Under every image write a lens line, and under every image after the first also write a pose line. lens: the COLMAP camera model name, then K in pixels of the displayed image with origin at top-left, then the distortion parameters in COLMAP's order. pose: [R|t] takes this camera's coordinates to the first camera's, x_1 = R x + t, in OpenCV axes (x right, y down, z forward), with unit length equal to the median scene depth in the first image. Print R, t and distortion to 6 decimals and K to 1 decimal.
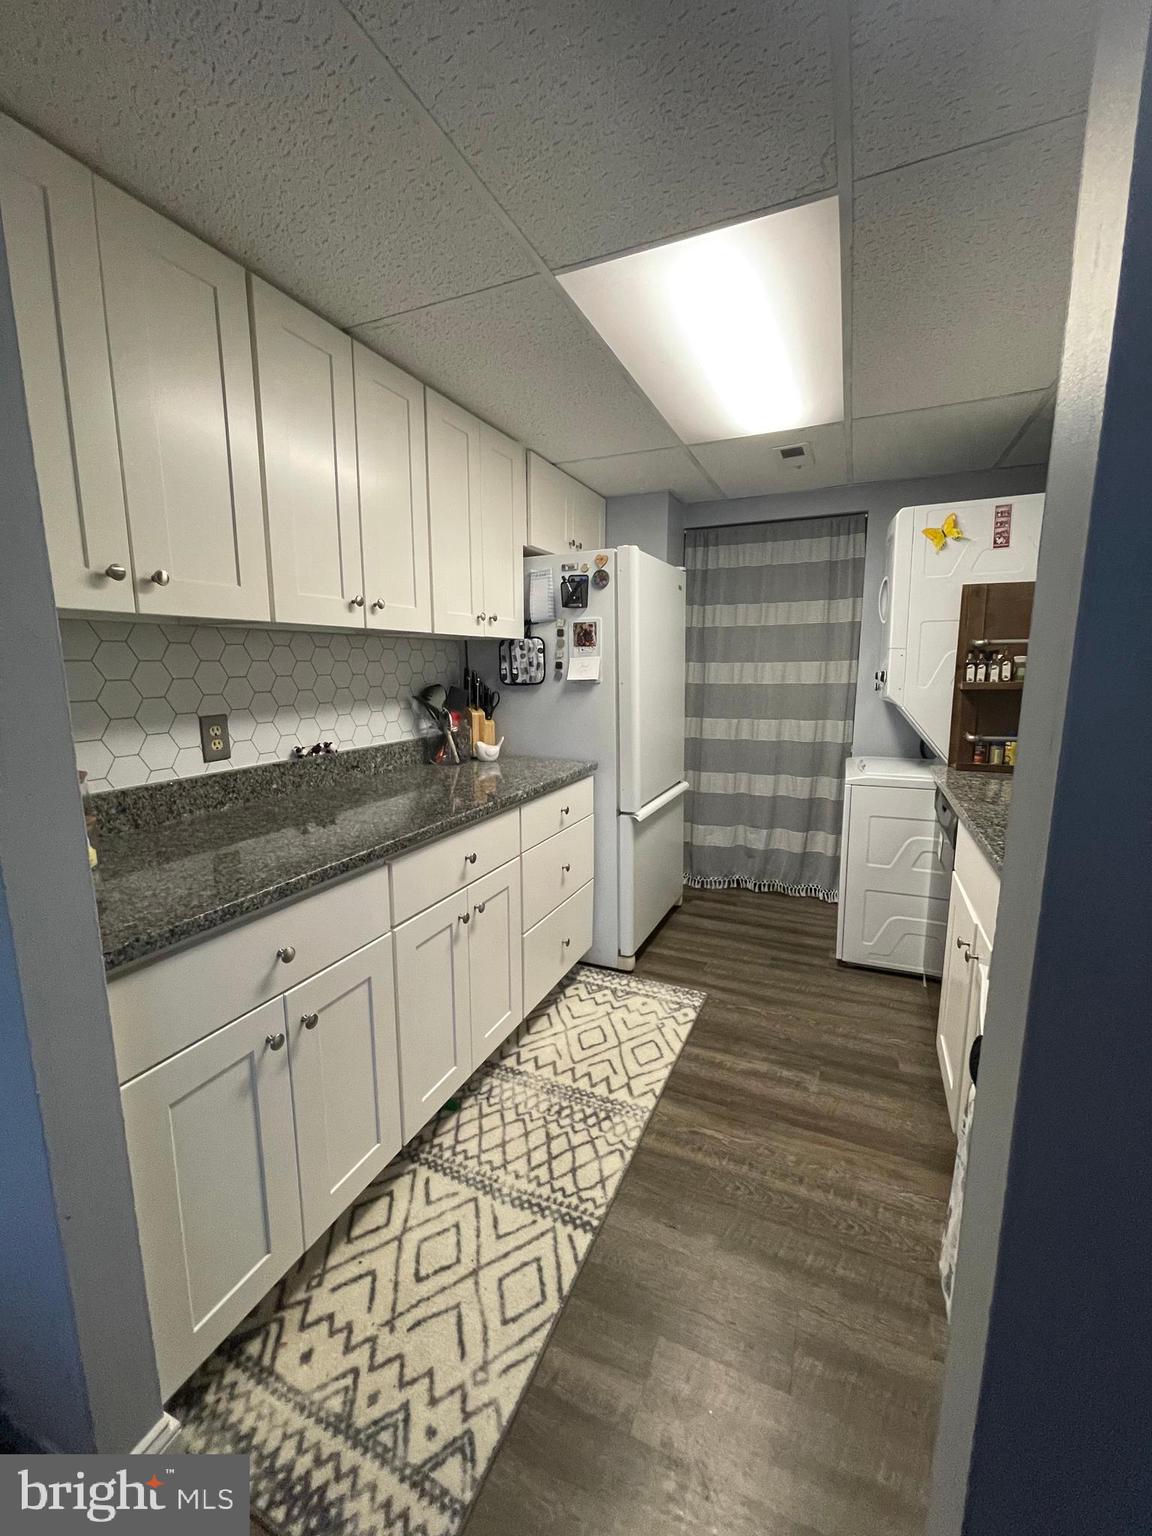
lens RADIAL K [[615.3, 0, 575.7], [0, 615.3, 764.8], [0, 0, 1]] dist [0.002570, -0.002113]
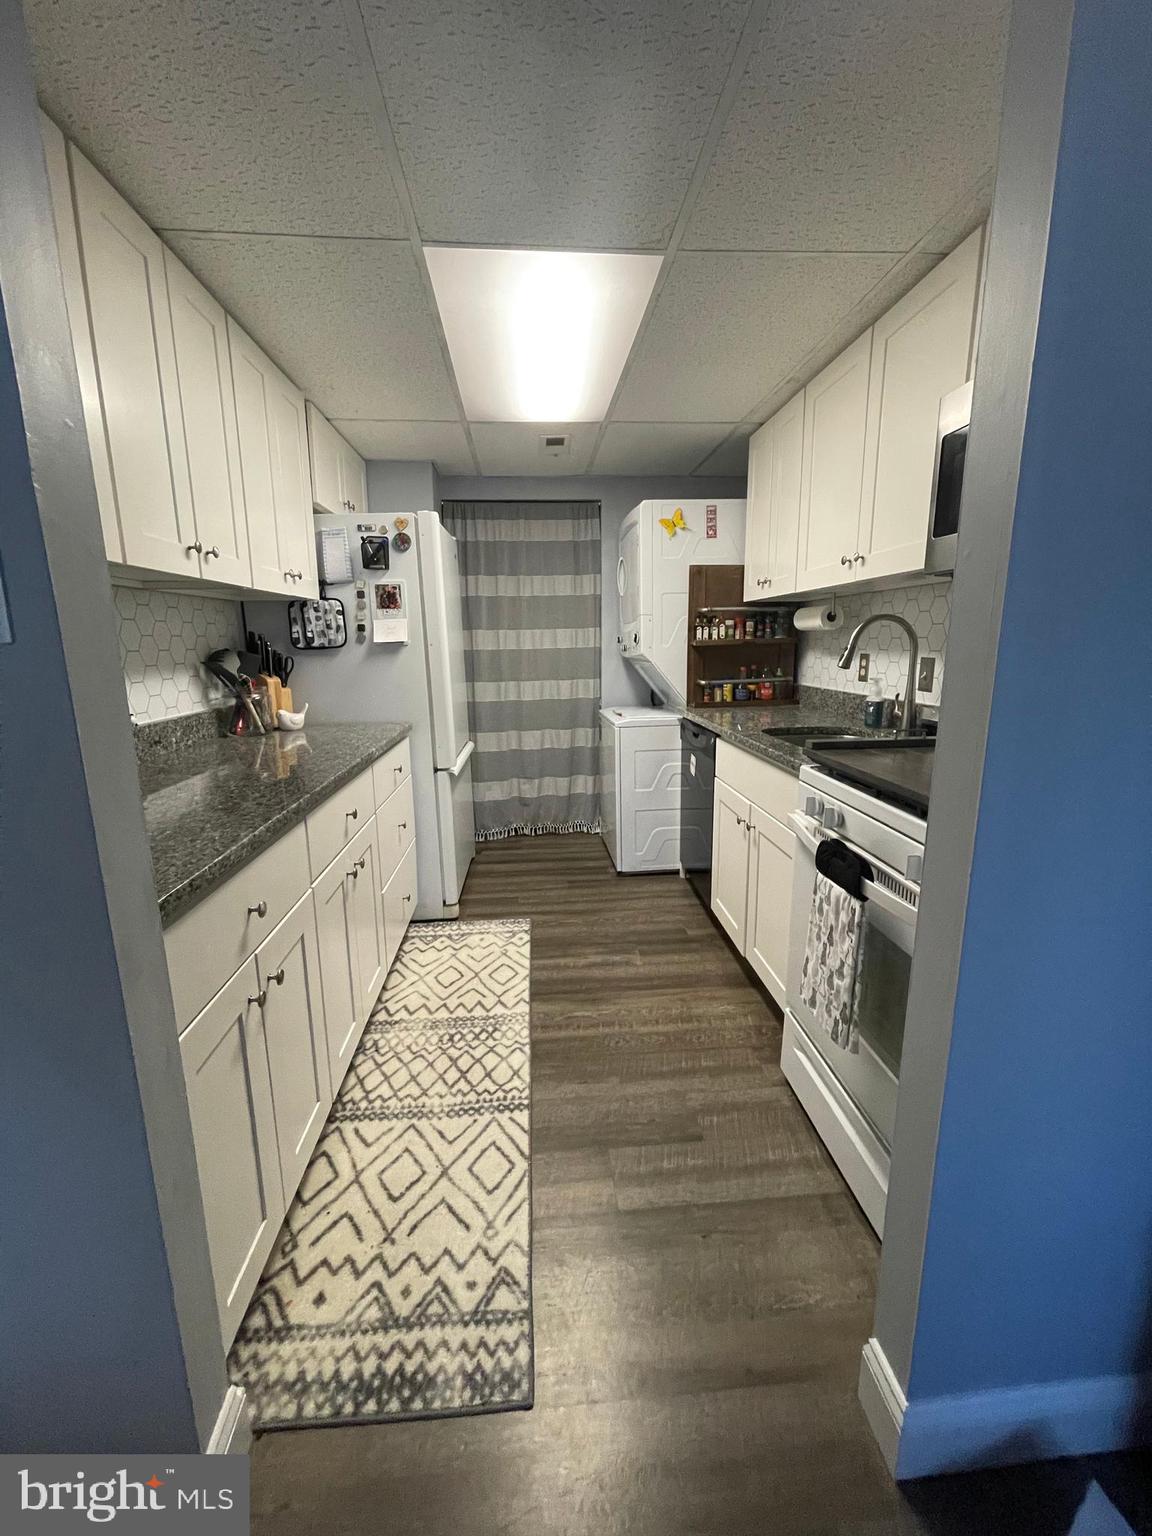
lens RADIAL K [[615.3, 0, 578.2], [0, 615.3, 764.7], [0, 0, 1]] dist [0.002570, -0.002113]
pose [[0.877606, -0.102208, 0.468360, -0.232576], [0.086309, 0.994730, 0.055350, 0.036137], [-0.471549, -0.008152, 0.881802, -0.043191]]
